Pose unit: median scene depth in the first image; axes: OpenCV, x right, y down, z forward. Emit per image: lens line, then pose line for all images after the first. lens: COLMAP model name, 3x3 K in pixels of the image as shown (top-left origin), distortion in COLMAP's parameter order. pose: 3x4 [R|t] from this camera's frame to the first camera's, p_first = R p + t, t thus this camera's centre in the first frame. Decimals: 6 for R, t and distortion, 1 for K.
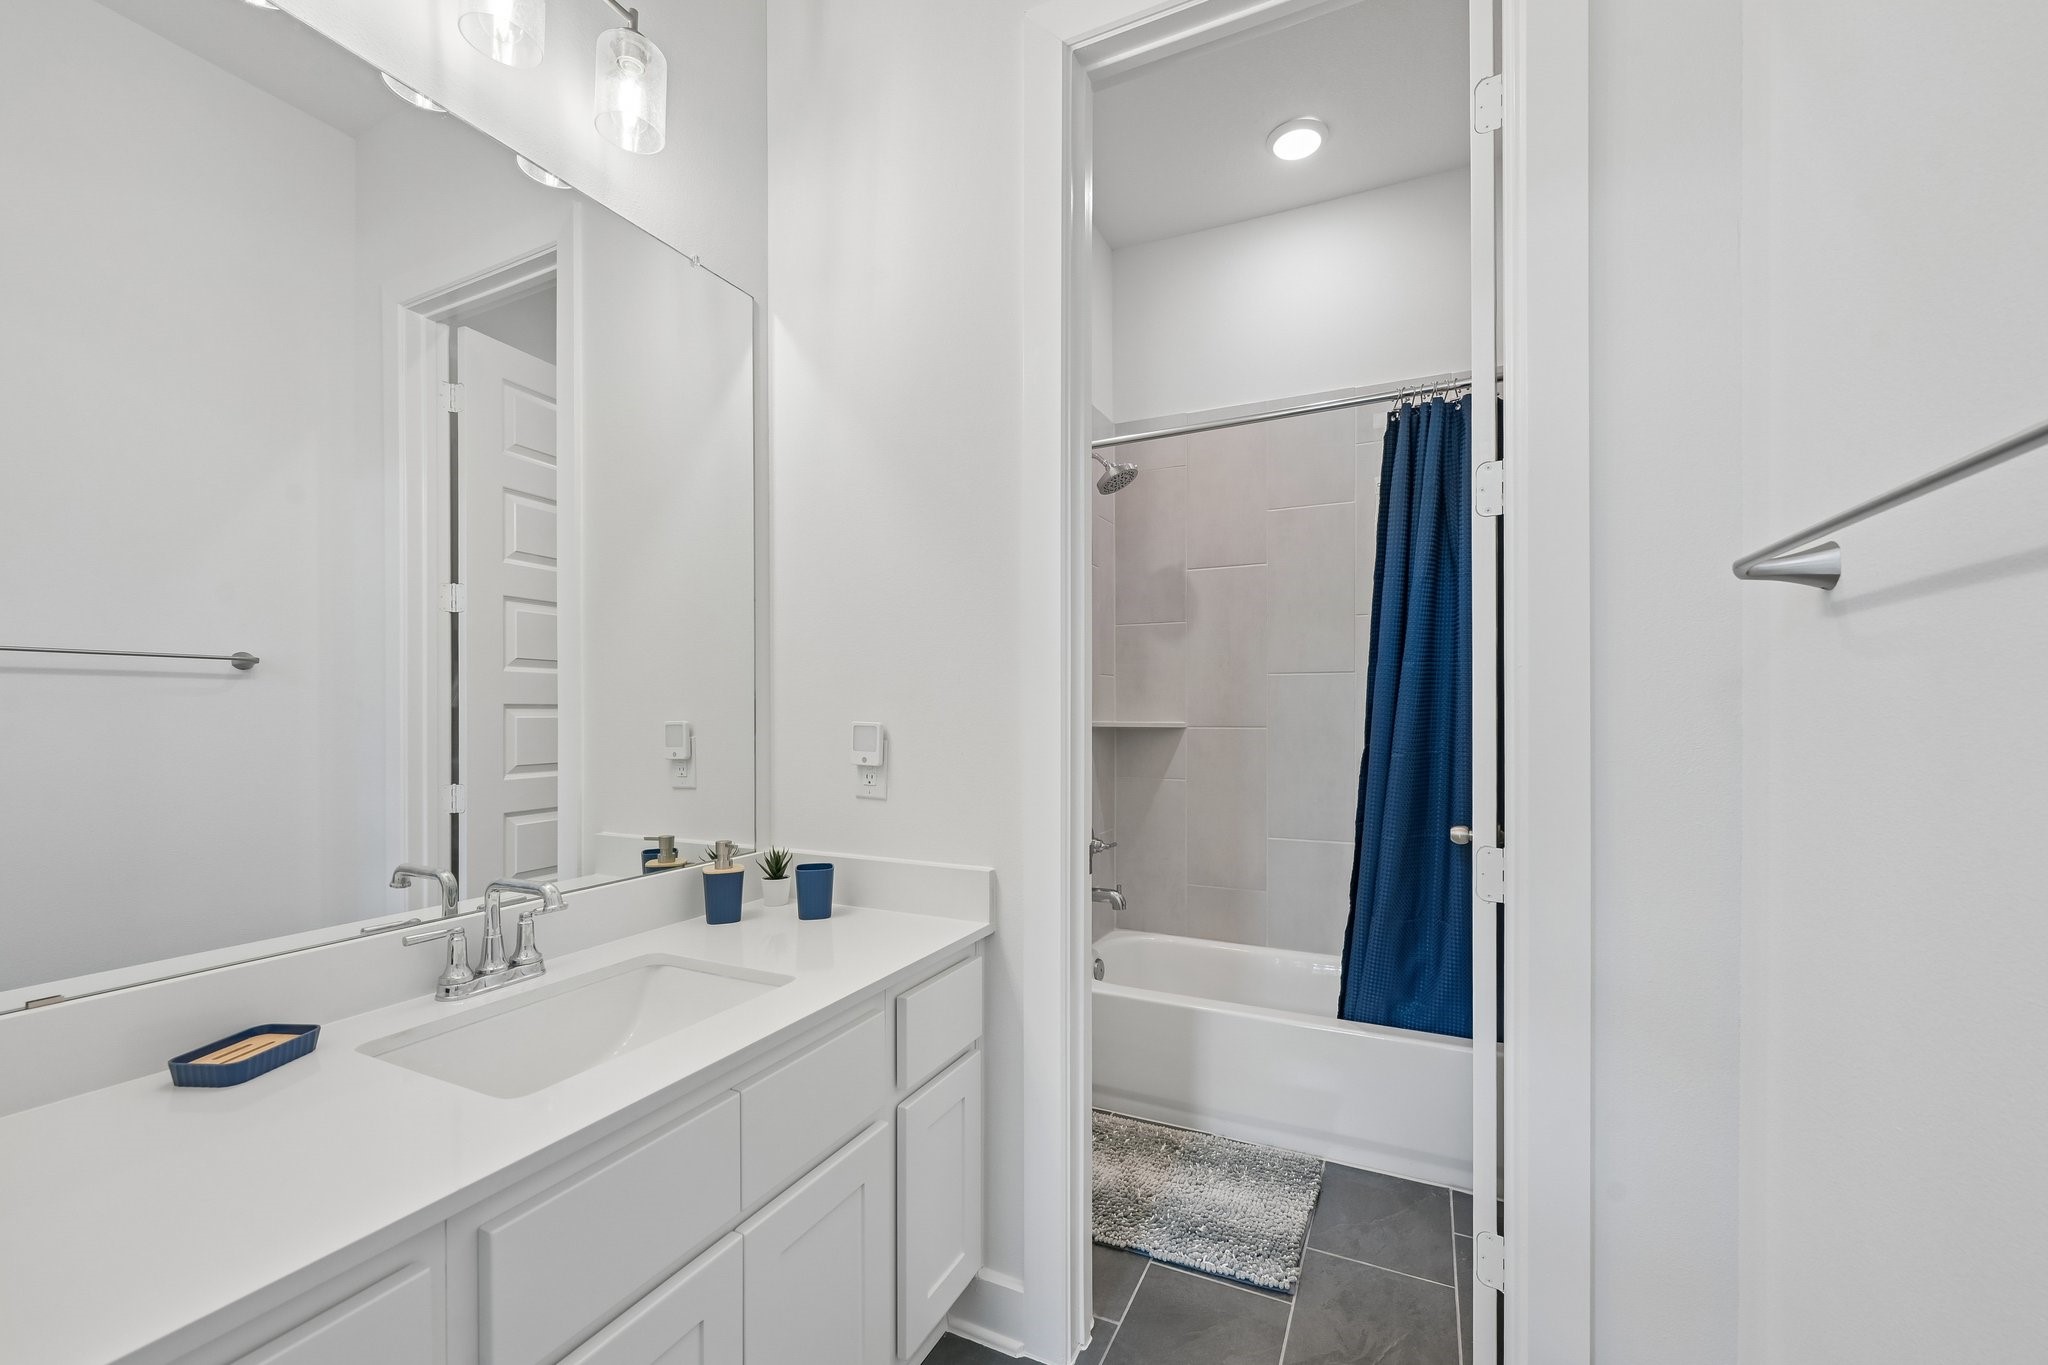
lens RADIAL K [[813.2, 0, 1024.0], [0, 813.2, 682.5], [0, 0, 1]] dist [0.000213, 0.000090]
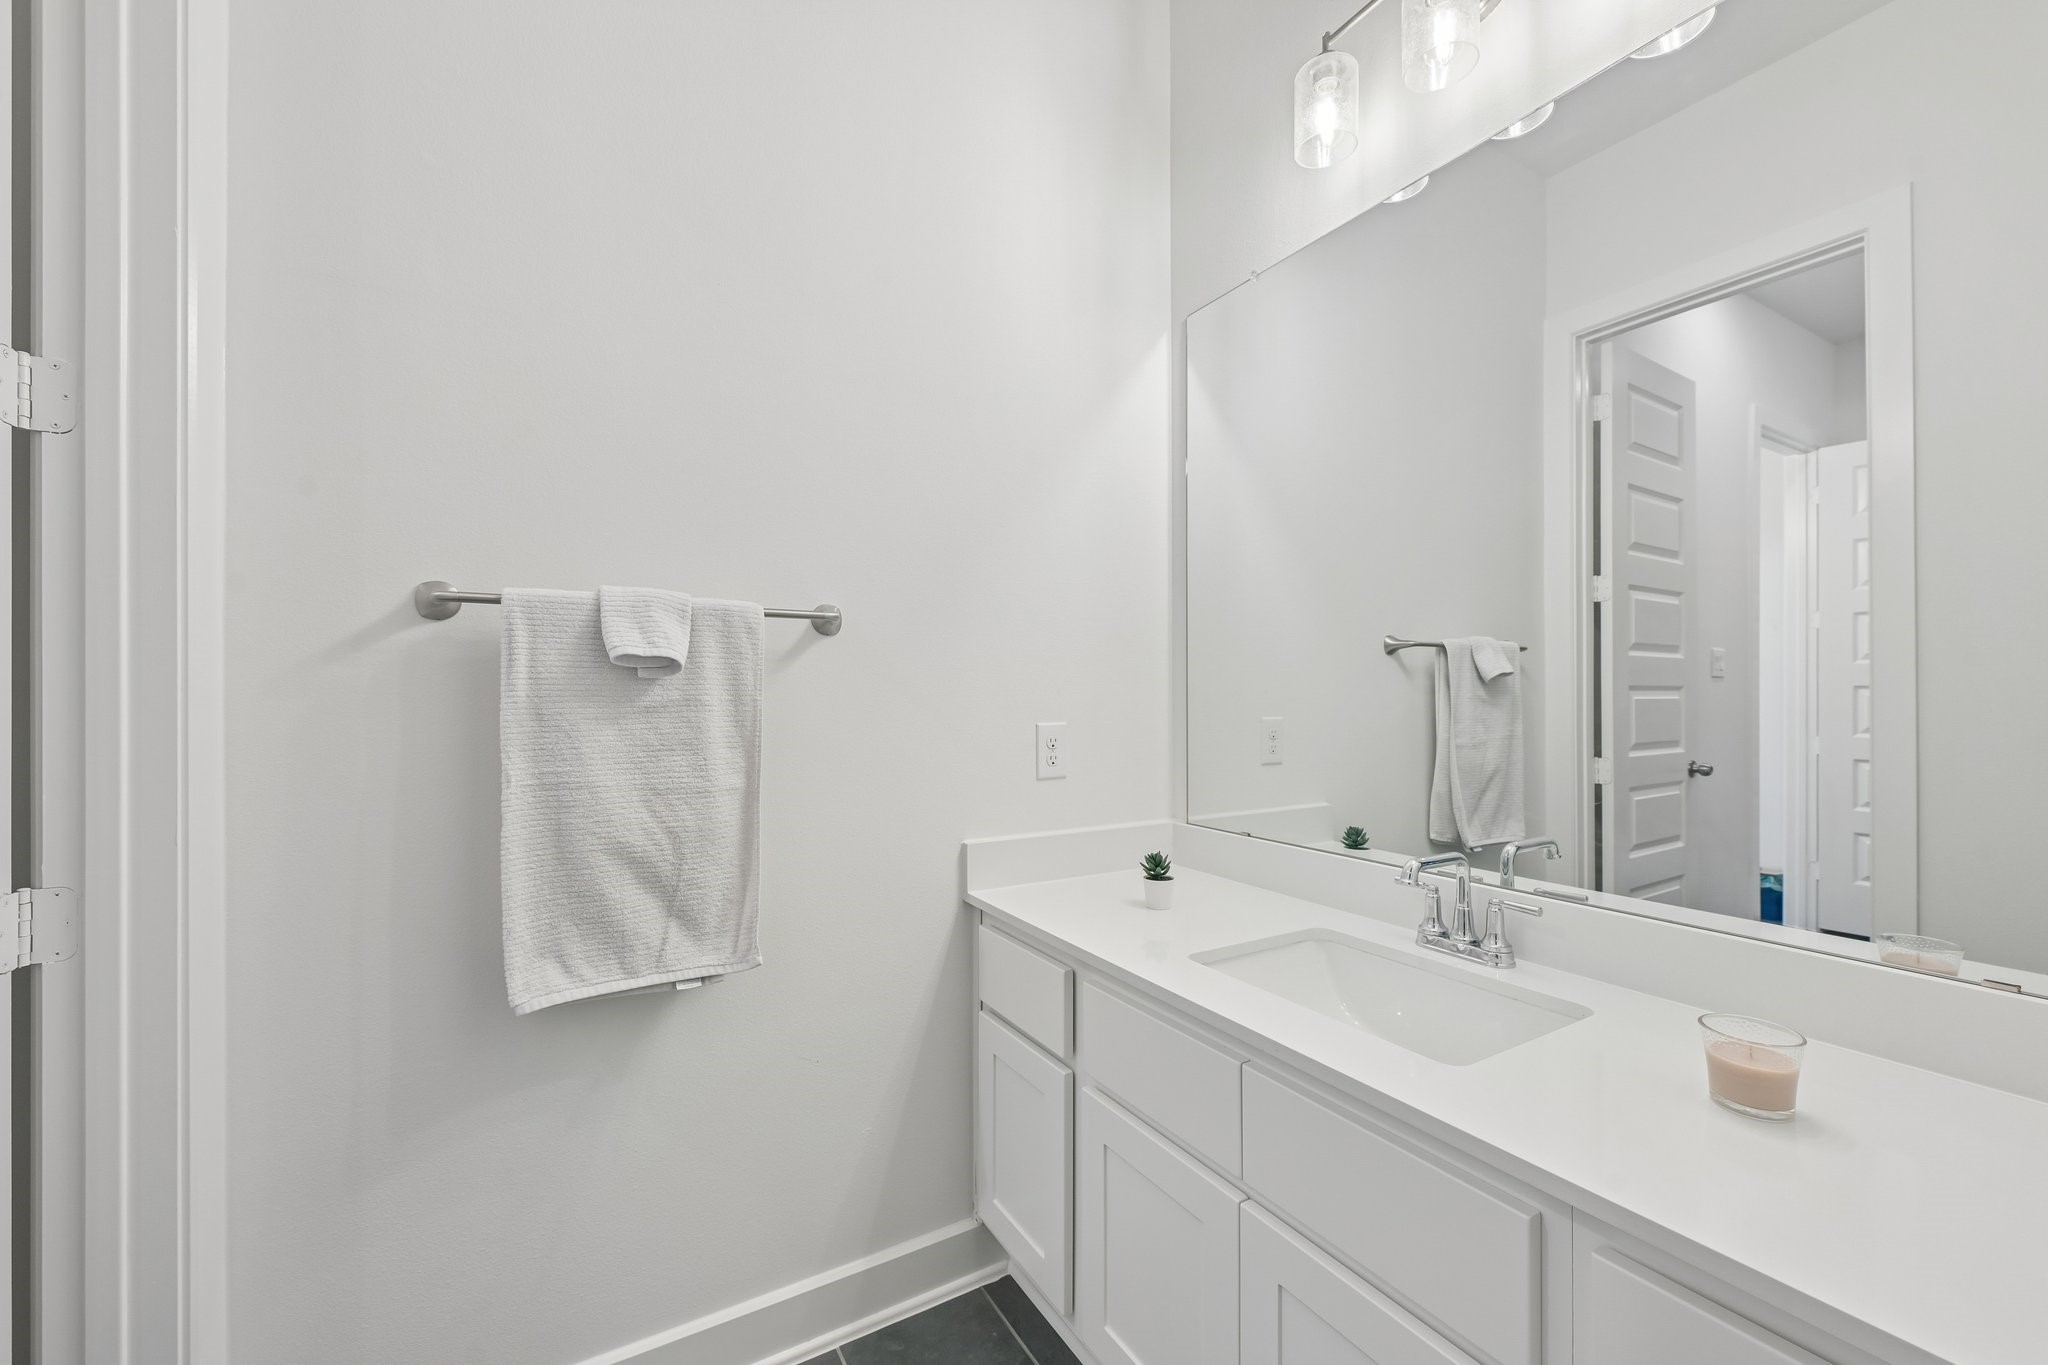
lens RADIAL K [[813.2, 0, 1024.0], [0, 813.2, 682.5], [0, 0, 1]] dist [0.000213, 0.000090]
pose [[-0.547968, -0.008947, -0.836451, 0.554650], [0.025850, 0.999284, -0.027623, 0.035313], [0.836100, -0.036759, -0.547345, 1.132416]]
